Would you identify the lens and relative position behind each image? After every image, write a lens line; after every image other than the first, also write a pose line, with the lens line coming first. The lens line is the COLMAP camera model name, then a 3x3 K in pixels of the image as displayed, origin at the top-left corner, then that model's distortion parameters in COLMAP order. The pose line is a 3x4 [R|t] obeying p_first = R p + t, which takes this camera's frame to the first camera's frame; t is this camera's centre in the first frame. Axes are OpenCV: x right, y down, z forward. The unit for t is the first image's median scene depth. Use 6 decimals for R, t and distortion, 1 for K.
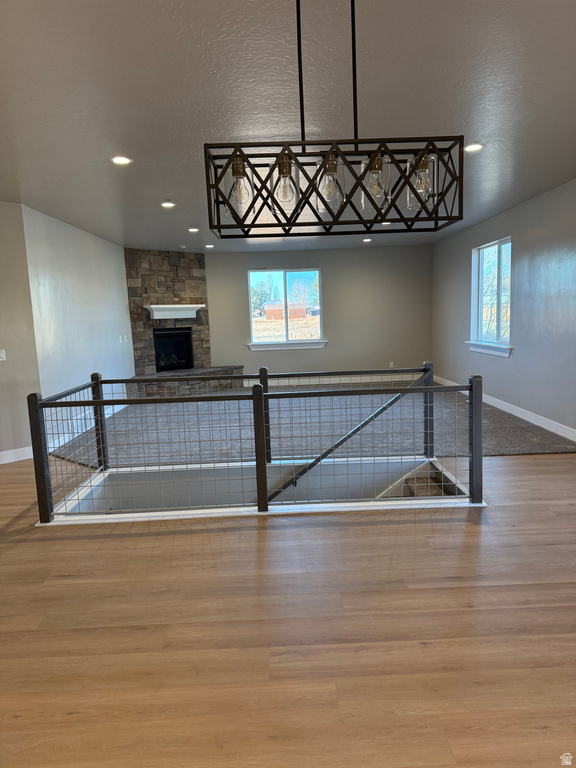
lens RADIAL K [[542.9, 0, 288.0], [0, 542.9, 384.0], [0, 0, 1]] dist [0.044315, -0.003375]
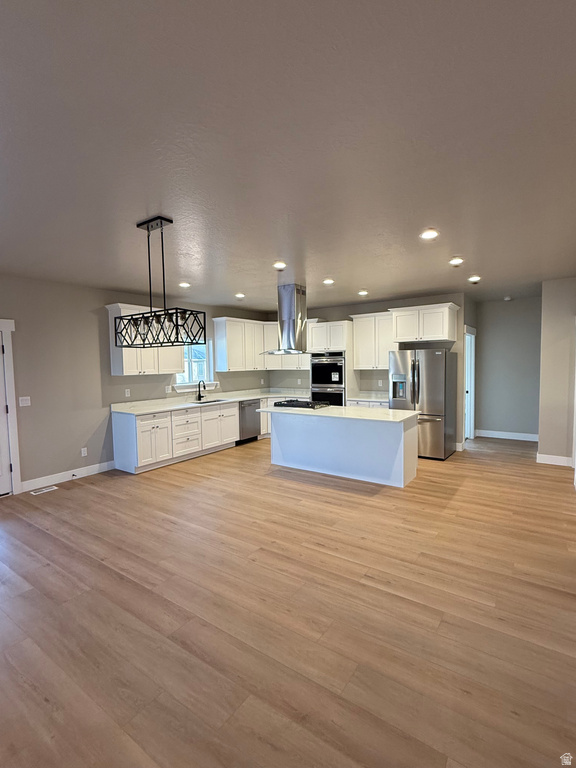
lens RADIAL K [[374.6, 0, 288.0], [0, 374.6, 384.0], [0, 0, 1]] dist [0.001852, 0.000313]
pose [[-0.802820, 0.020471, 0.595870, -0.242358], [0.132586, 0.980516, 0.144949, -0.049059], [-0.581292, 0.195372, -0.789892, 0.362911]]
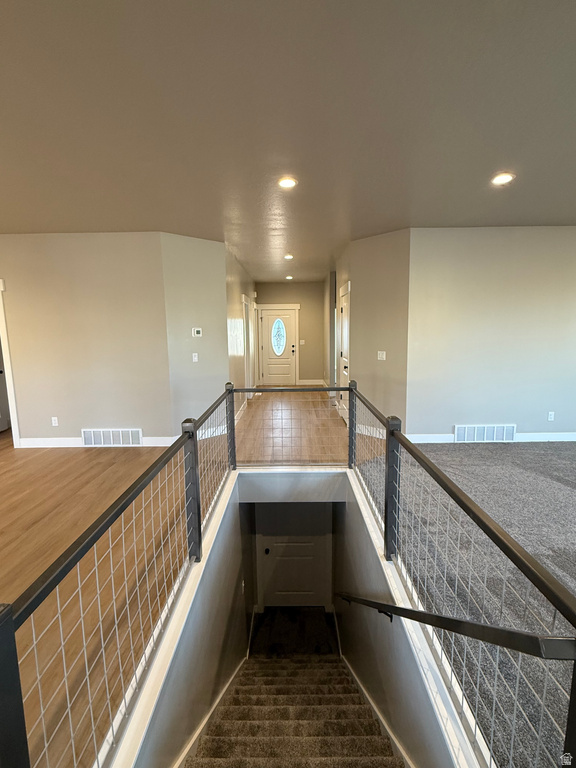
lens RADIAL K [[374.6, 0, 288.0], [0, 374.6, 384.0], [0, 0, 1]] dist [0.001852, 0.000313]
pose [[-0.019590, 0.187304, -0.982107, 0.198178], [-0.121015, 0.974629, 0.188291, -0.071319], [0.992457, 0.122538, 0.003573, 0.443668]]
